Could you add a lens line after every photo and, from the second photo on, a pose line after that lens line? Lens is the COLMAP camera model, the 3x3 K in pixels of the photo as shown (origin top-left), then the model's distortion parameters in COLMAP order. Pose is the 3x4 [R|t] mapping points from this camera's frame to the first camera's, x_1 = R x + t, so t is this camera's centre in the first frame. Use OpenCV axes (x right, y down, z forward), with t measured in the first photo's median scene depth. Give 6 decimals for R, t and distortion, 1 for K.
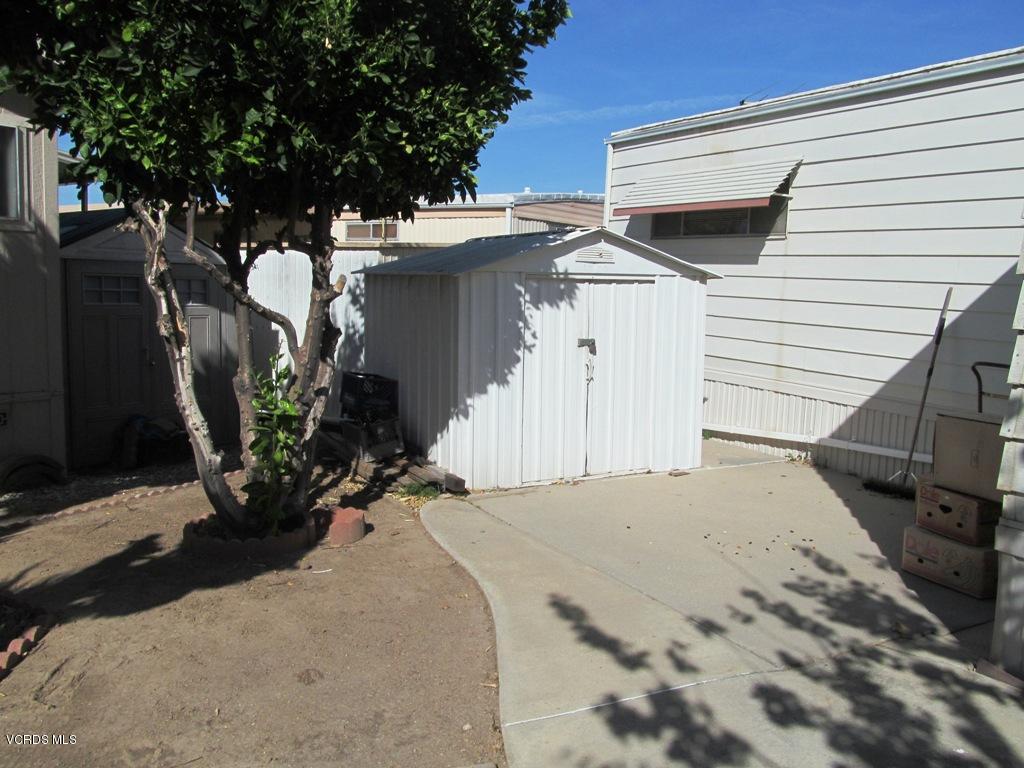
lens RADIAL K [[860.1, 0, 512.0], [0, 860.1, 384.0], [0, 0, 1]] dist [-0.006201, -0.001340]
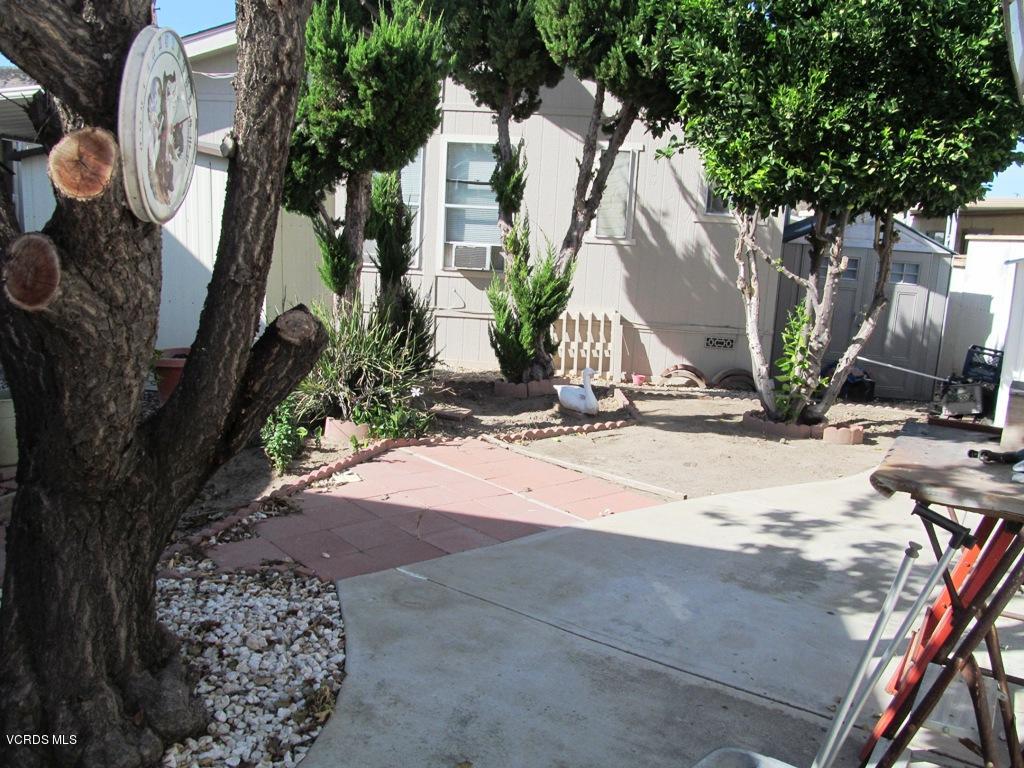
lens RADIAL K [[860.1, 0, 512.0], [0, 860.1, 384.0], [0, 0, 1]] dist [-0.006201, -0.001340]
pose [[0.488329, 0.155896, -0.858622, 0.840170], [-0.148029, 0.984453, 0.094553, 0.034178], [0.860013, 0.080928, 0.503814, -0.215961]]
